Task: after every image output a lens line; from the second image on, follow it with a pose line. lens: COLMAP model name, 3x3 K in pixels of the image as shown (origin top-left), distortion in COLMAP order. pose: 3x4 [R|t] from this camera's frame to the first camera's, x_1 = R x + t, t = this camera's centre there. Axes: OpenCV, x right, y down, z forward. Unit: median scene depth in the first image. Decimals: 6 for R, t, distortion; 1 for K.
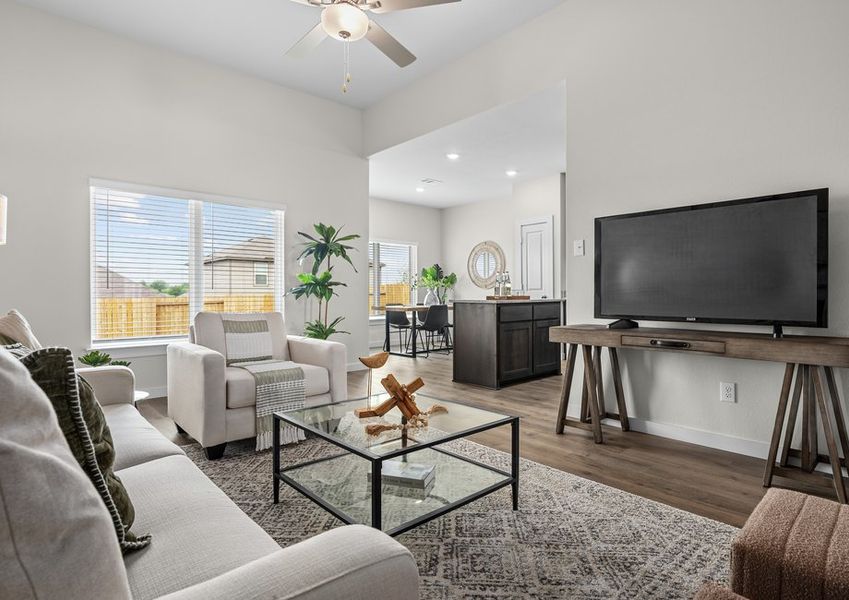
lens RADIAL K [[435.1, 0, 426.3], [0, 435.1, 295.2], [0, 0, 1]] dist [-0.004330, 0.000402]
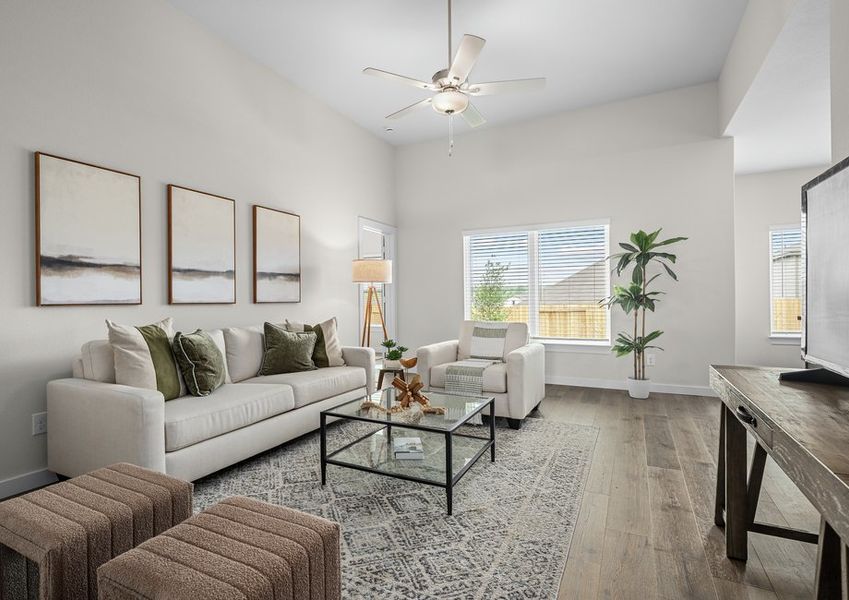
lens RADIAL K [[435.1, 0, 424.4], [0, 435.1, 298.7], [0, 0, 1]] dist [-0.004330, 0.000402]
pose [[0.386011, 0.004233, -0.922485, 0.311447], [0.002064, 0.999983, 0.005452, -0.015851], [0.922492, -0.004008, 0.385995, 0.135436]]
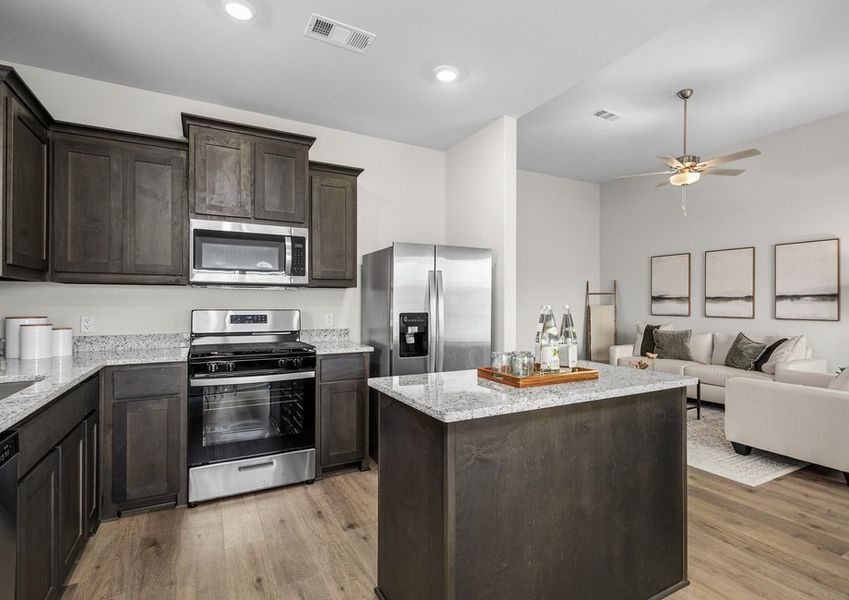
lens RADIAL K [[426.9, 0, 442.1], [0, 426.9, 302.4], [0, 0, 1]] dist [0.000434, -0.000859]
pose [[-0.974747, 0.000819, 0.223310, 0.119559], [0.001402, 0.999996, 0.002451, -0.036175], [-0.223307, 0.002702, -0.974744, 0.887358]]
